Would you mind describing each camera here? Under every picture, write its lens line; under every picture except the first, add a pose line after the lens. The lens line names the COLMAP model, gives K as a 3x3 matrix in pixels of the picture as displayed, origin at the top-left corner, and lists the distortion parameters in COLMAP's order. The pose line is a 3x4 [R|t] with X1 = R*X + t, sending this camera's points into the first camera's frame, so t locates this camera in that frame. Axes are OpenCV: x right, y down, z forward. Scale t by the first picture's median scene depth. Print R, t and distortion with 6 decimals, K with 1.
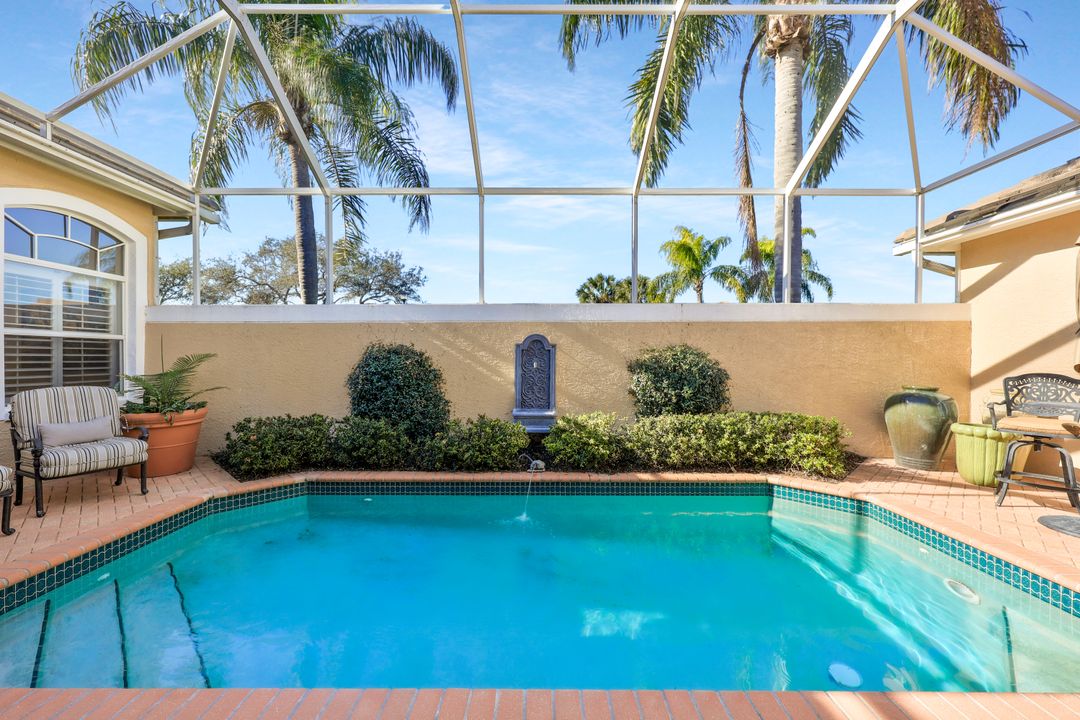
lens RADIAL K [[444.3, 0, 535.8], [0, 444.3, 359.1], [0, 0, 1]] dist [-0.001094, -0.000021]
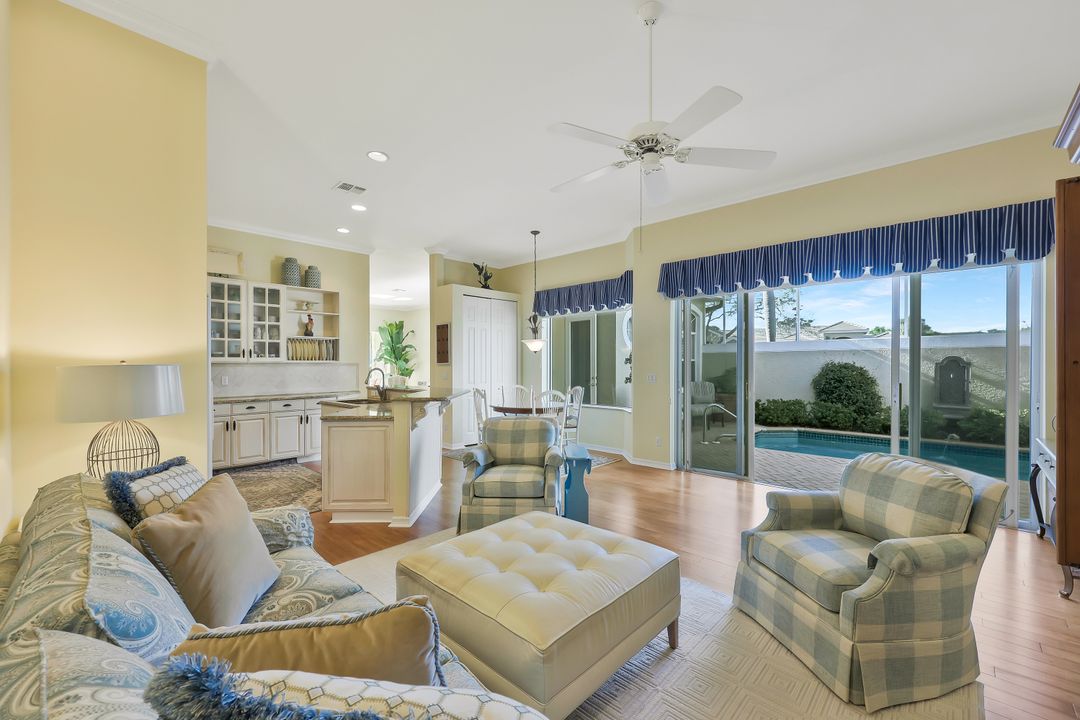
lens RADIAL K [[444.3, 0, 527.4], [0, 444.3, 364.4], [0, 0, 1]] dist [-0.001094, -0.000021]
pose [[0.708838, -0.001311, -0.705370, 0.041718], [0.001217, 0.999999, -0.000636, -0.027997], [0.705370, -0.000407, 0.708839, -1.163676]]
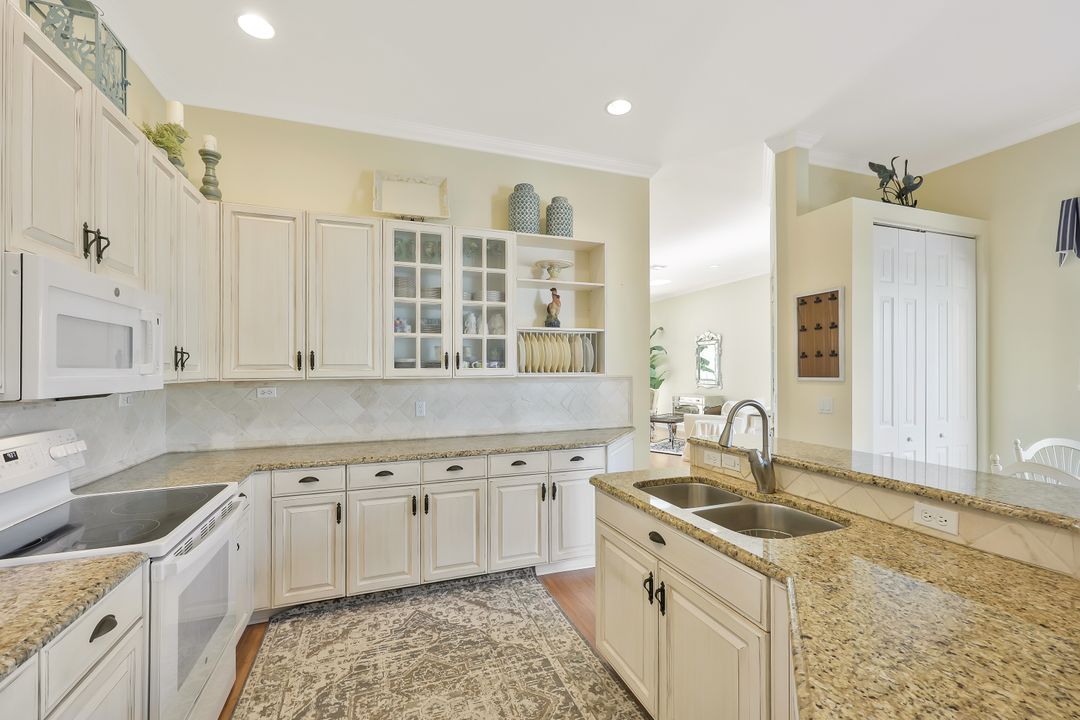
lens RADIAL K [[444.3, 0, 534.8], [0, 444.3, 368.1], [0, 0, 1]] dist [-0.001094, -0.000021]
pose [[0.333346, -0.001434, -0.942803, -0.644230], [0.000537, 0.999999, -0.001332, -0.046664], [0.942804, -0.000062, 0.333346, -0.964043]]
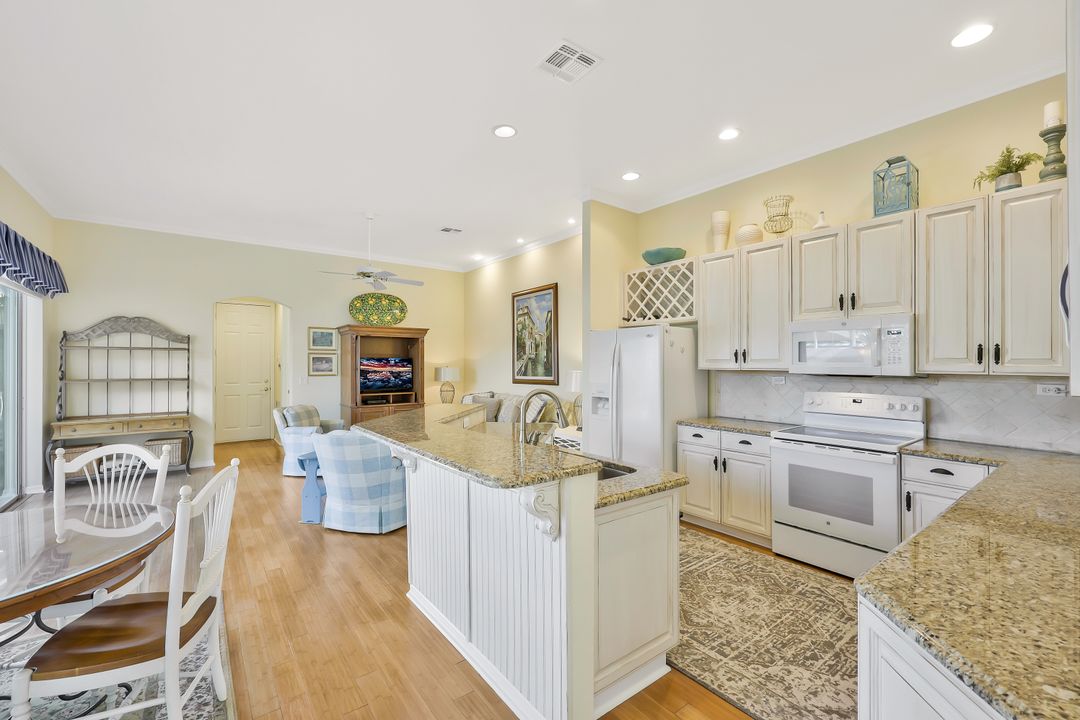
lens RADIAL K [[444.3, 0, 537.7], [0, 444.3, 359.3], [0, 0, 1]] dist [-0.001094, -0.000021]
pose [[-0.608210, 0.003337, 0.793769, -1.244265], [-0.000199, 0.999990, -0.004357, -0.047837], [-0.793776, -0.002808, -0.608204, -0.436093]]
